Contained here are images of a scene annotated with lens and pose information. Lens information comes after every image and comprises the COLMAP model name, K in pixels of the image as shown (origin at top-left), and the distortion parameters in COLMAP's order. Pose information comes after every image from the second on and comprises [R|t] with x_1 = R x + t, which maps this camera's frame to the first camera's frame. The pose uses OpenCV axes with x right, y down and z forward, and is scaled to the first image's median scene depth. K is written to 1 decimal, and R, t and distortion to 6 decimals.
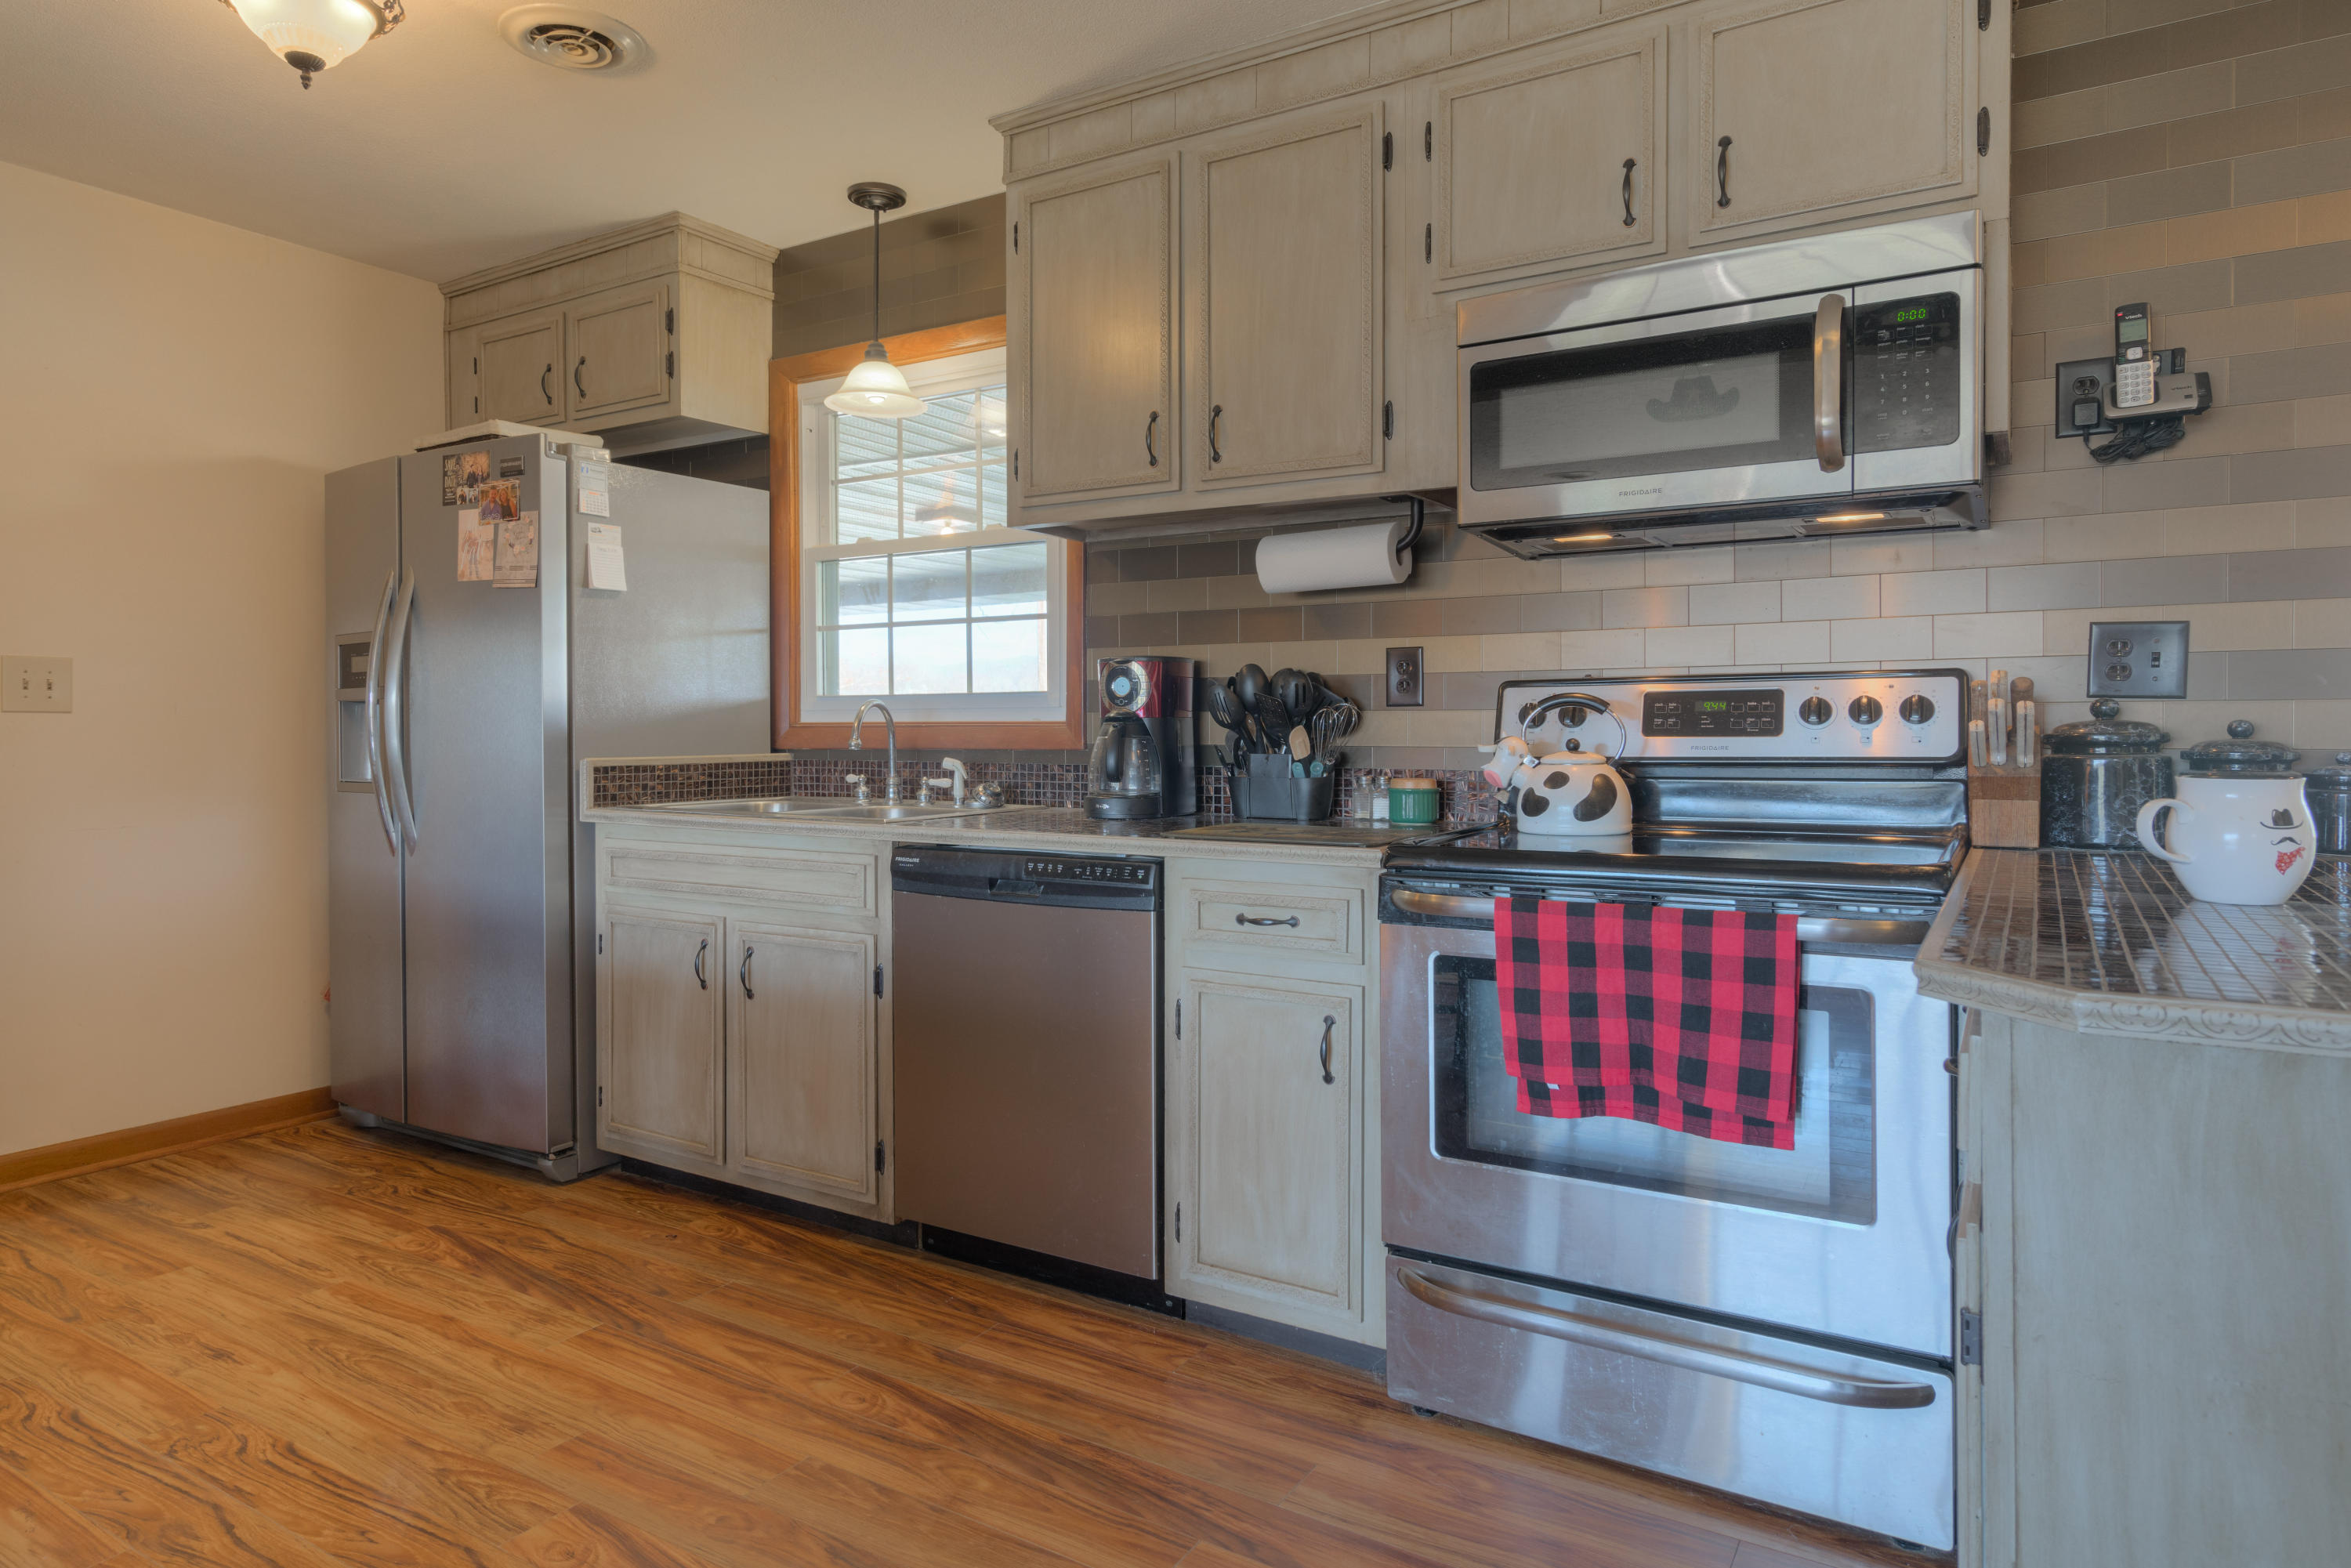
lens RADIAL K [[1340.4, 0, 1118.3], [0, 1340.4, 742.0], [0, 0, 1]] dist [-0.003187, 0.007345]
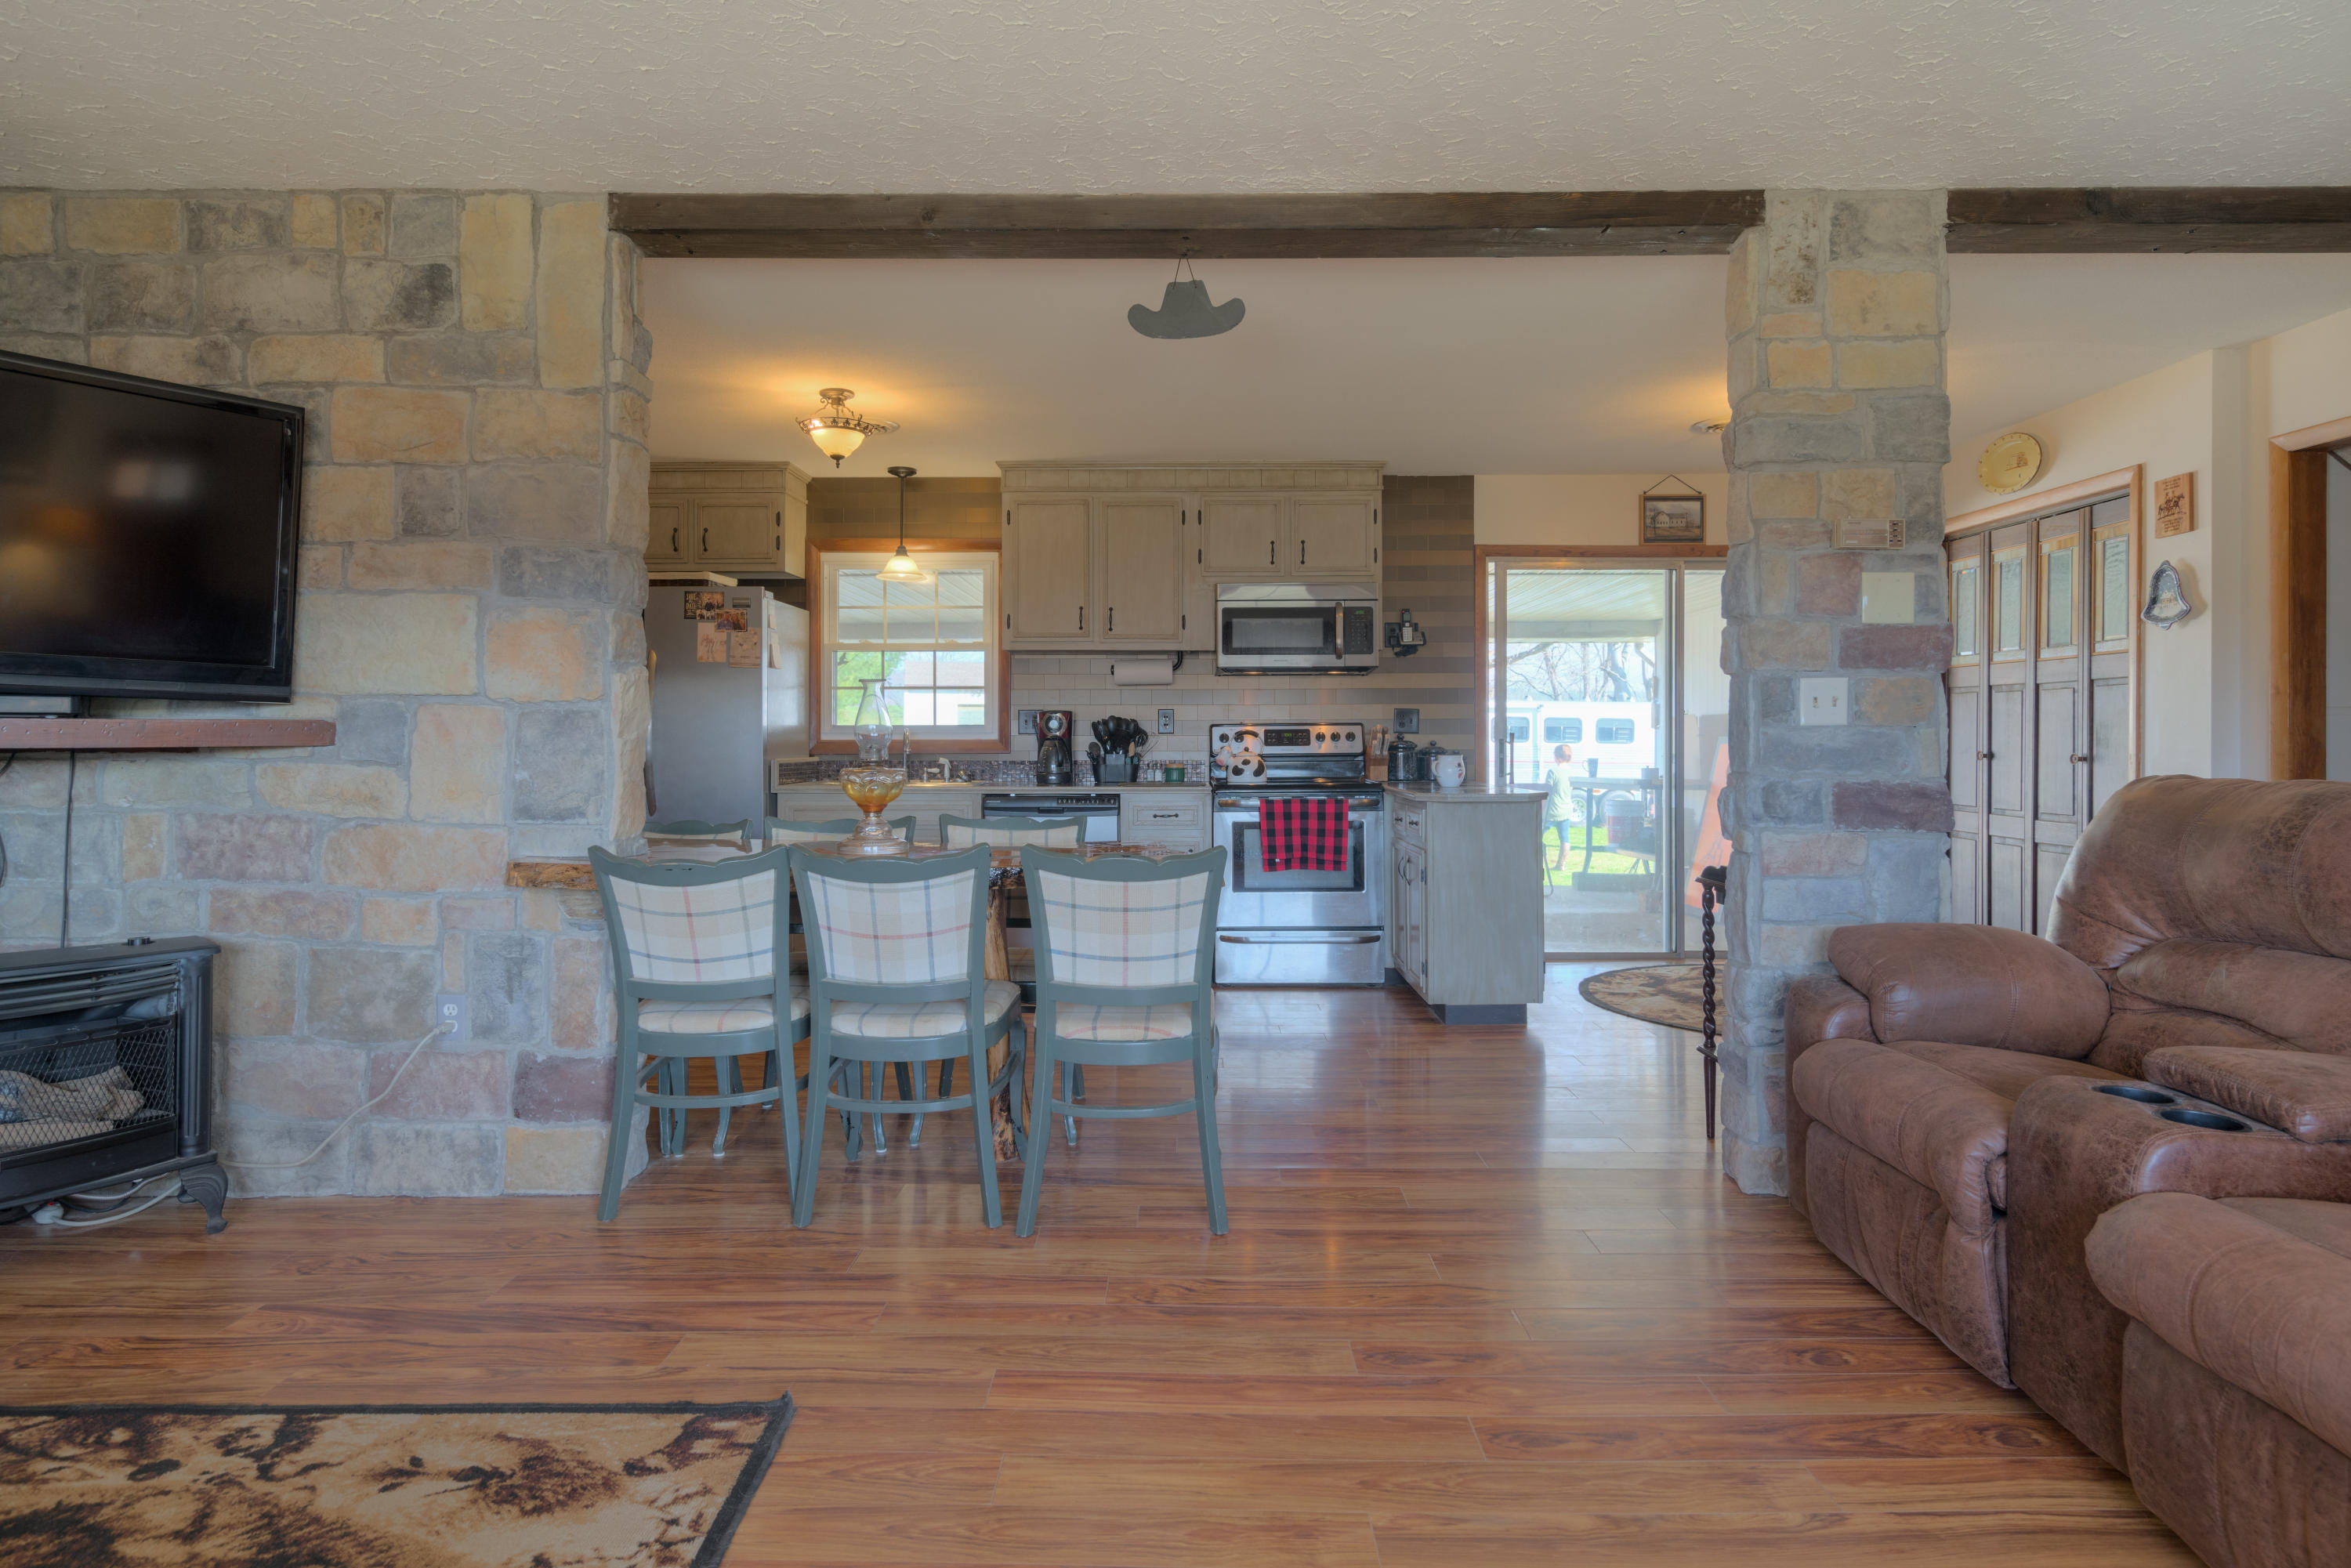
lens RADIAL K [[1240.1, 0, 1194.9], [0, 1240.1, 736.4], [0, 0, 1]] dist [-0.002540, 0.009254]
pose [[0.835066, 0.003738, 0.550137, -1.011992], [0.004181, 0.999905, -0.013140, 0.007743], [-0.550134, 0.013273, 0.834971, -0.920040]]
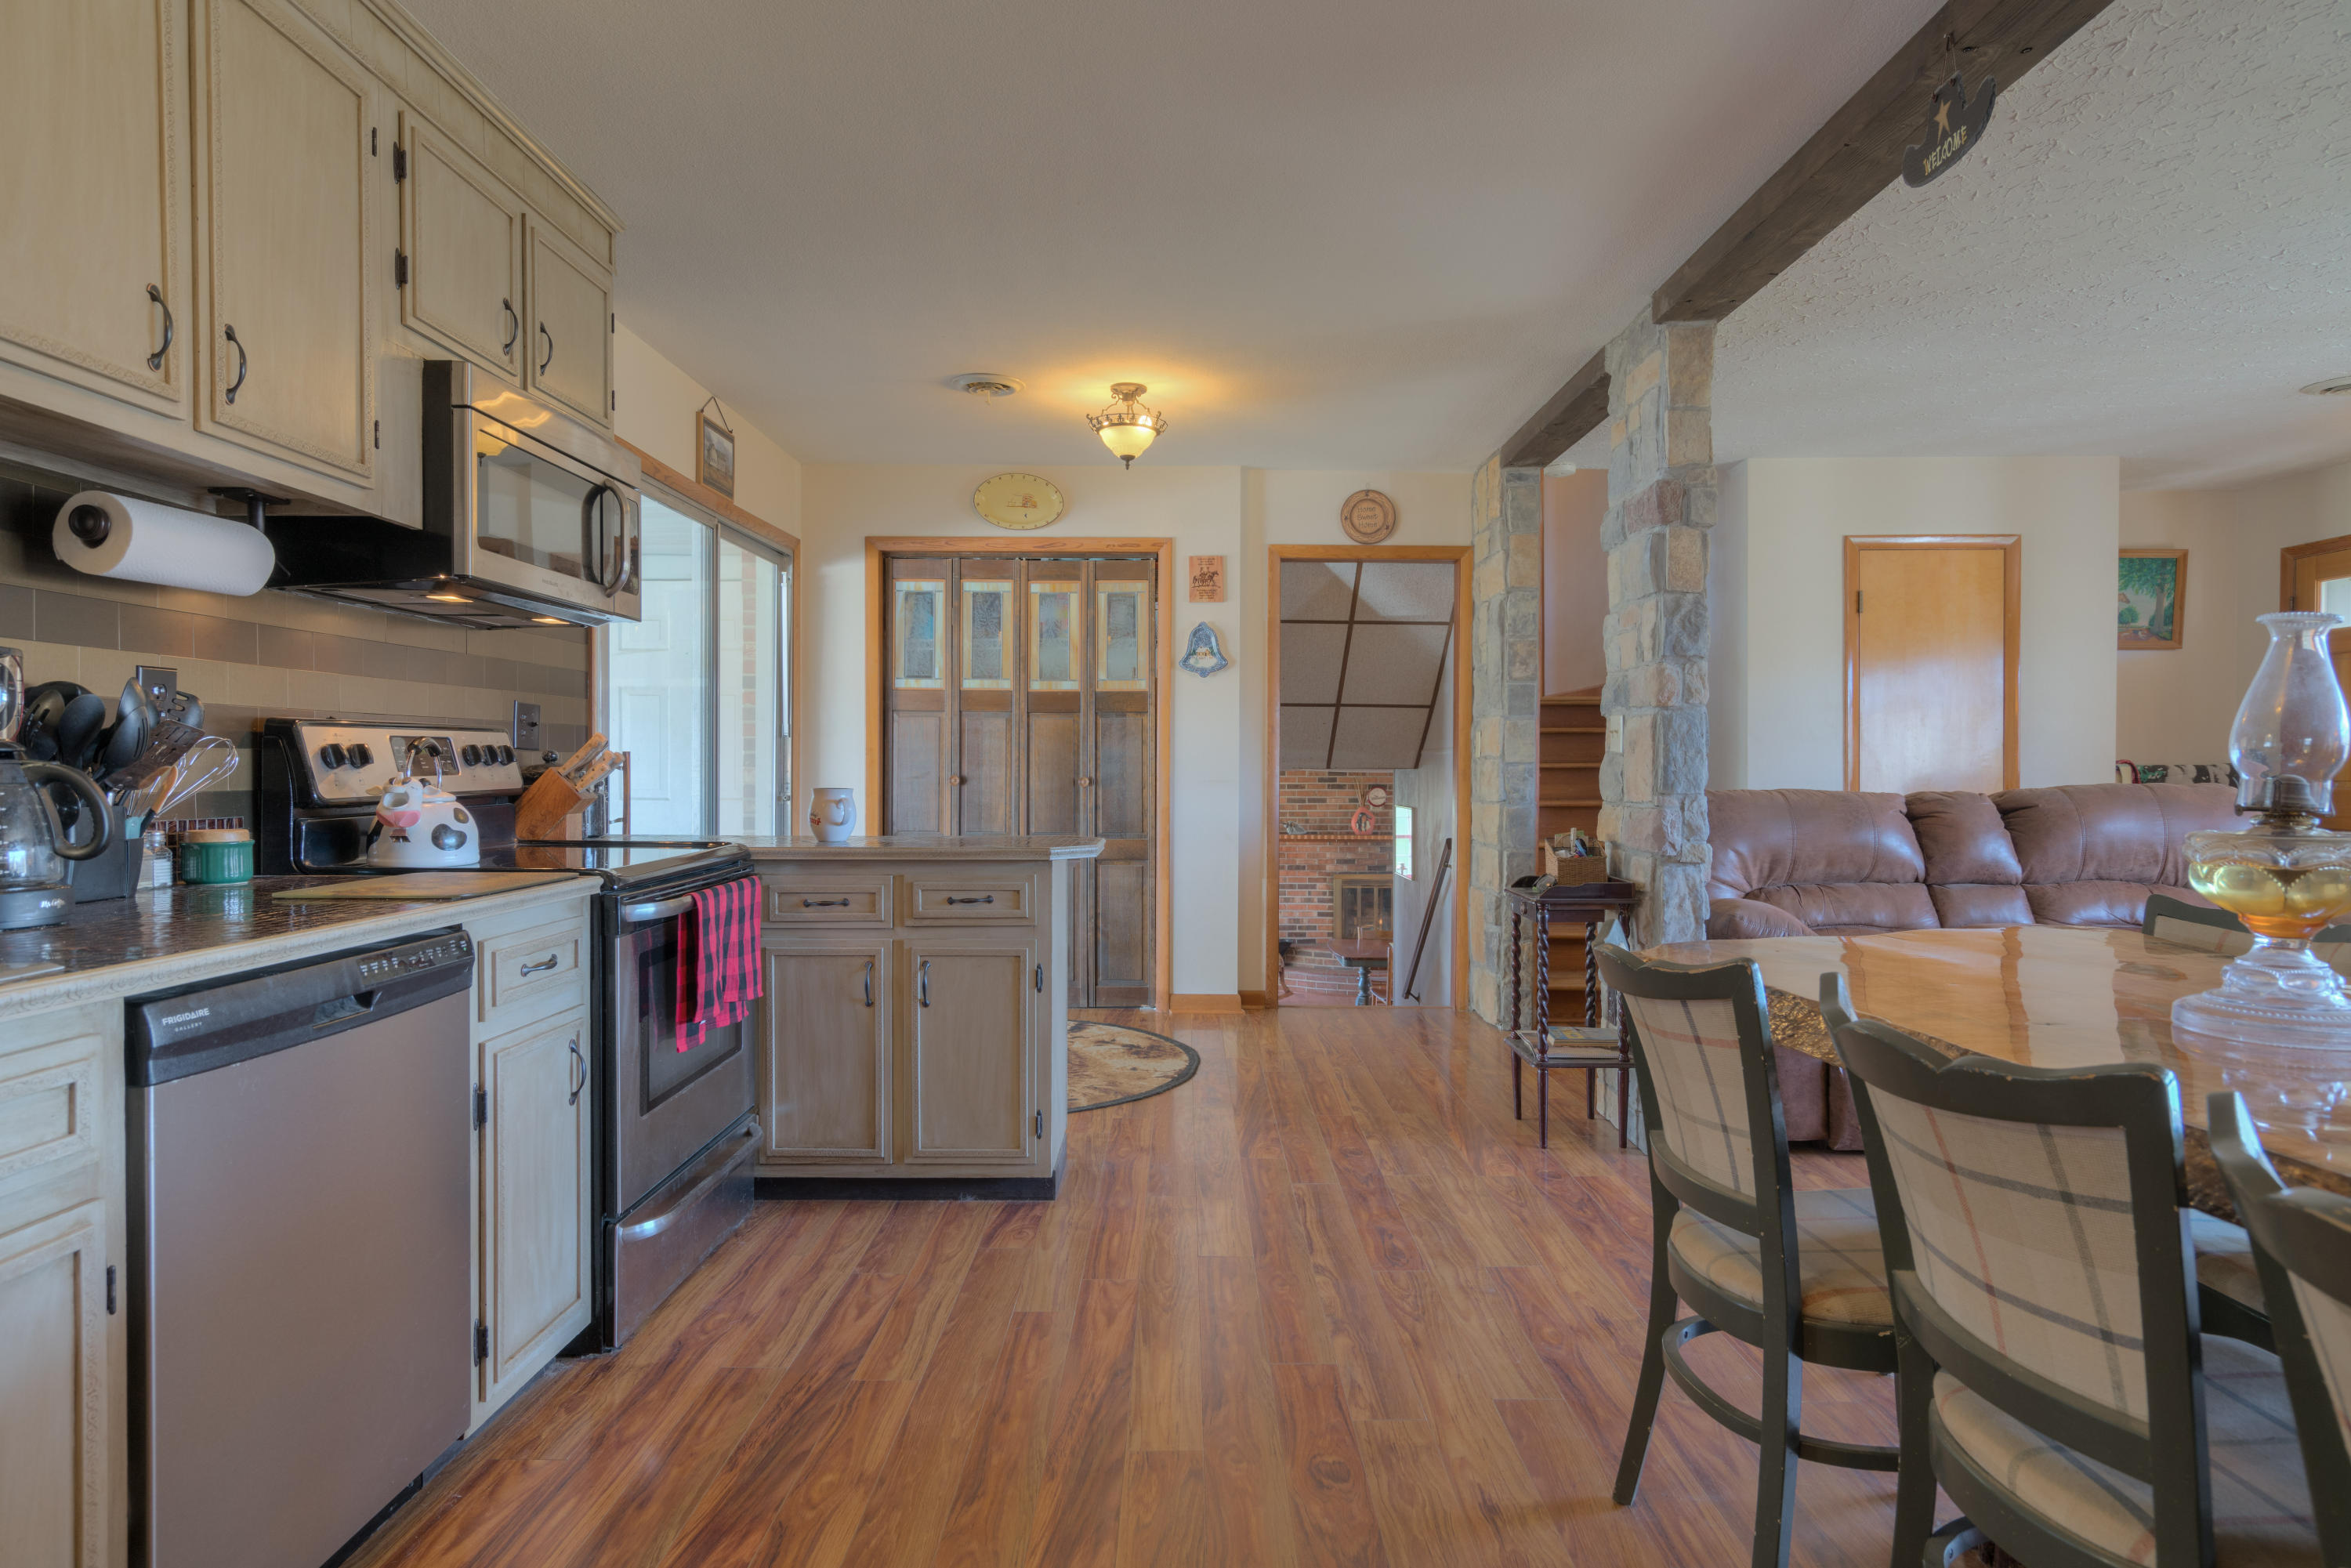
lens RADIAL K [[1340.4, 0, 1180.6], [0, 1340.4, 777.8], [0, 0, 1]] dist [-0.003187, 0.007345]
pose [[-0.546496, -0.001622, 0.837460, -0.844624], [0.011013, 0.999898, 0.009124, -0.006963], [-0.837389, 0.014209, -0.546422, 0.993819]]
